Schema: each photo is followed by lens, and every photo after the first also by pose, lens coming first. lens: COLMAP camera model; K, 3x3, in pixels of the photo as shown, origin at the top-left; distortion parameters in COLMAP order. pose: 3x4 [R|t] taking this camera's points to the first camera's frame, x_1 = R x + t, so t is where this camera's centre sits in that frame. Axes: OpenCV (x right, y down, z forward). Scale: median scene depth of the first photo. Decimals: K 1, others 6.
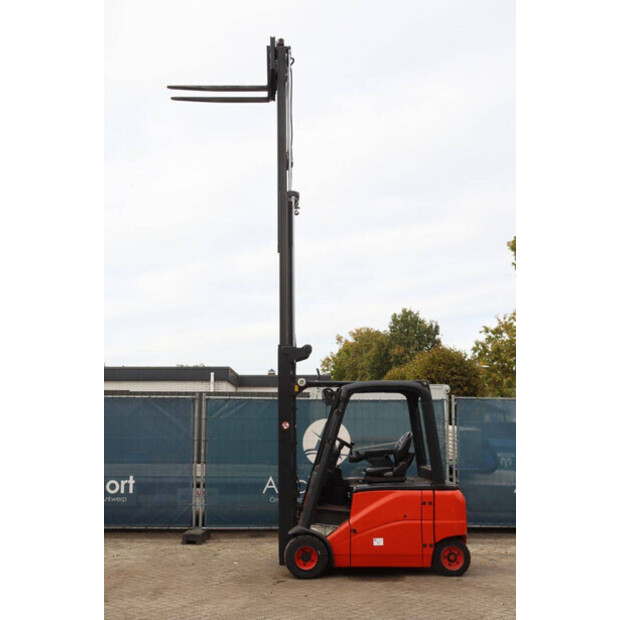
lens RADIAL K [[809.1, 0, 310.0], [0, 809.1, 310.0], [0, 0, 1]] dist [0.007968, 0.278125]
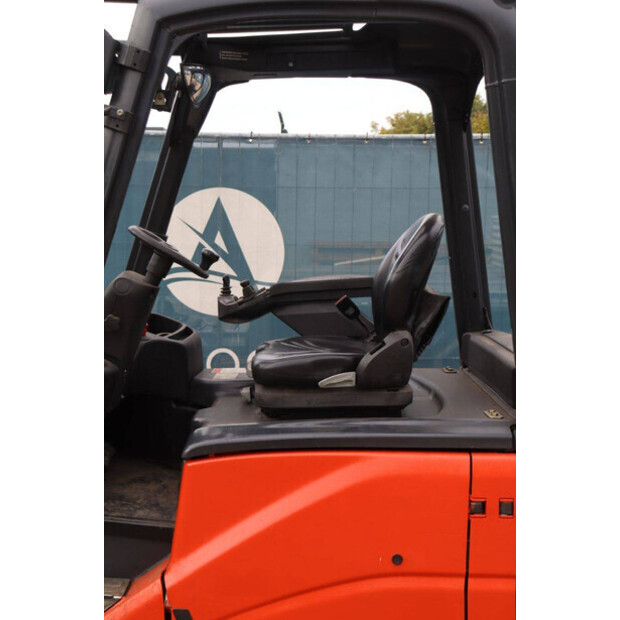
lens RADIAL K [[906.5, 0, 310.0], [0, 906.5, 310.0], [0, 0, 1]] dist [0.027729, 0.061483]
pose [[0.999279, 0.008237, -0.037050, 0.096540], [0.000408, 0.973776, 0.227508, 0.116875], [0.037952, -0.227359, 0.973071, 0.723235]]
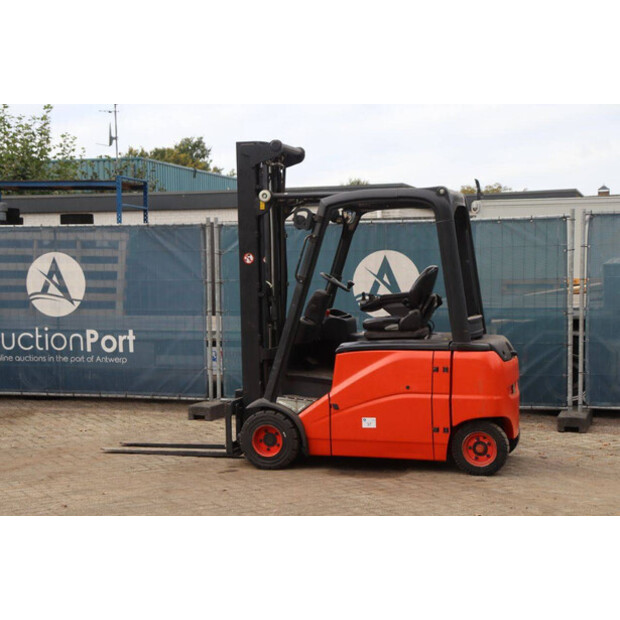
lens RADIAL K [[1121.0, 0, 310.0], [0, 1121.0, 310.0], [0, 0, 1]] dist [0.198477, 0.212537]
pose [[0.949308, -0.000875, -0.314346, 0.321128], [0.056111, 0.984408, 0.166712, 0.027236], [0.309299, -0.175899, 0.934555, 0.100801]]
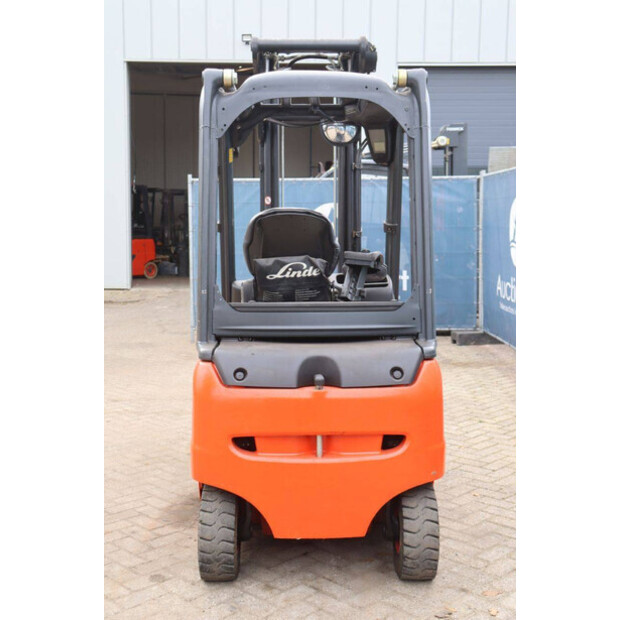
lens RADIAL K [[854.4, 0, 310.0], [0, 854.4, 310.0], [0, 0, 1]] dist [0.030776, 0.040968]
pose [[-0.021179, 0.099762, -0.994786, 0.541648], [0.134835, 0.986204, 0.096031, 0.163489], [0.990642, -0.132098, -0.034338, 1.031143]]
